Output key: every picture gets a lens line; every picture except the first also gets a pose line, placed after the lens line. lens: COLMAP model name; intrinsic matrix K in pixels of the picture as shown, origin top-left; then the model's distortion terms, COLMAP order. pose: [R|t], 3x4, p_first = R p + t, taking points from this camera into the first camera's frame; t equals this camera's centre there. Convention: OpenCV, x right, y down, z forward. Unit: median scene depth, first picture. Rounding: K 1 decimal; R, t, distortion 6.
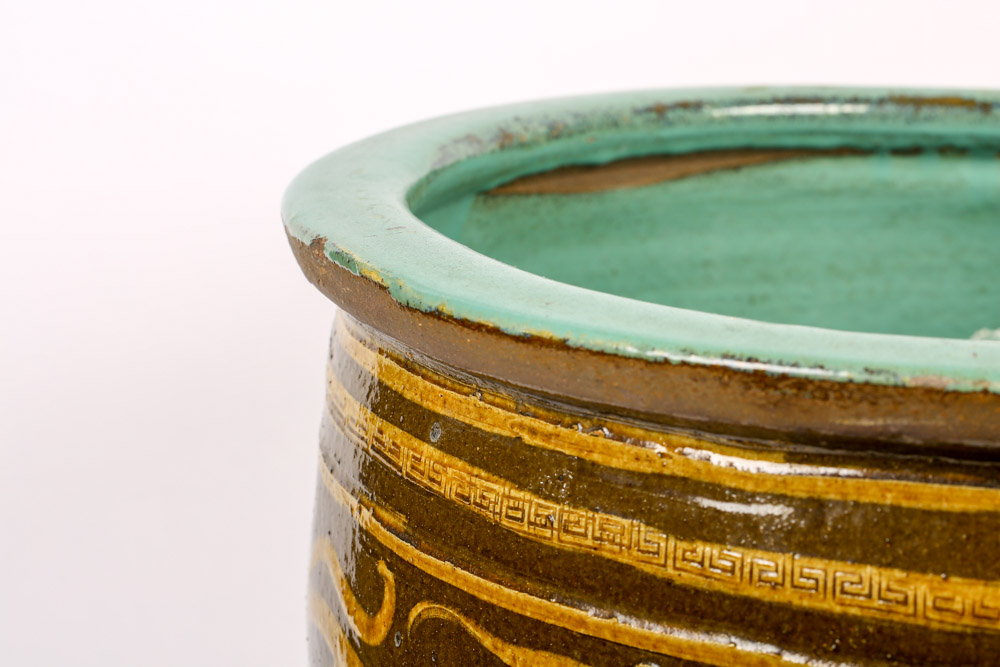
lens RADIAL K [[3010.7, 0, 500.0], [0, 3010.7, 333.5], [0, 0, 1]] dist [-0.013750, 0.794242]
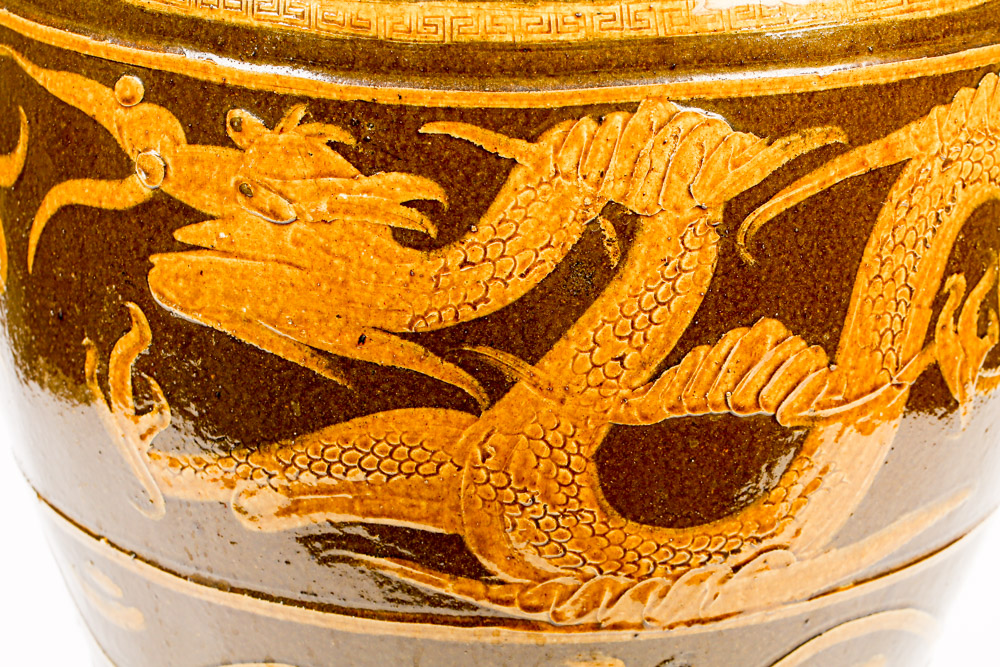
lens RADIAL K [[2887.5, 0, 500.0], [0, 2887.5, 333.5], [0, 0, 1]] dist [-0.101673, 1.113070]
pose [[0.999374, 0.019362, -0.029594, 0.236385], [-0.016868, 0.996463, 0.082321, 0.111011], [0.031084, -0.081770, 0.996166, -0.227356]]
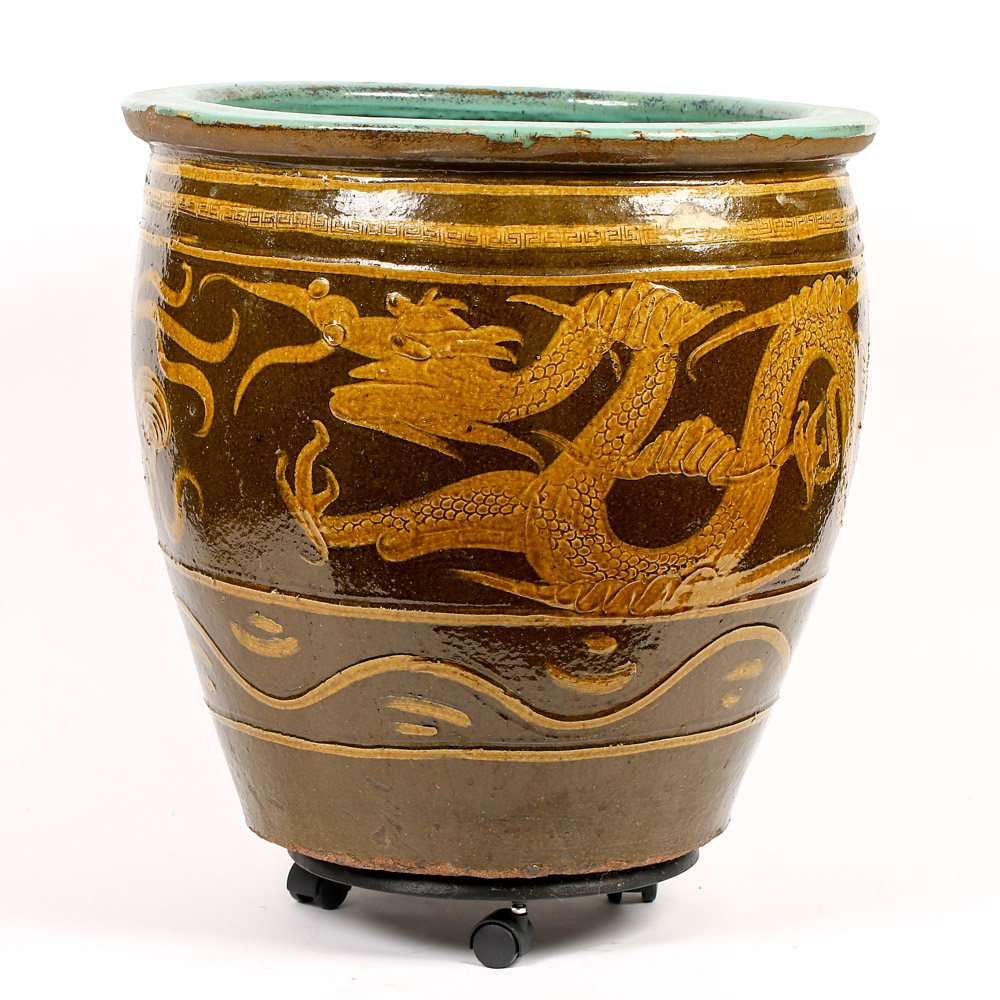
lens RADIAL K [[3468.4, 0, 500.0], [0, 3468.4, 500.0], [0, 0, 1]] dist [-0.084083, -1.586788]
pose [[0.993047, -0.005341, 0.117599, -0.109810], [0.011814, 0.998448, -0.054416, 0.386551], [-0.117126, 0.055427, 0.991569, -1.399922]]
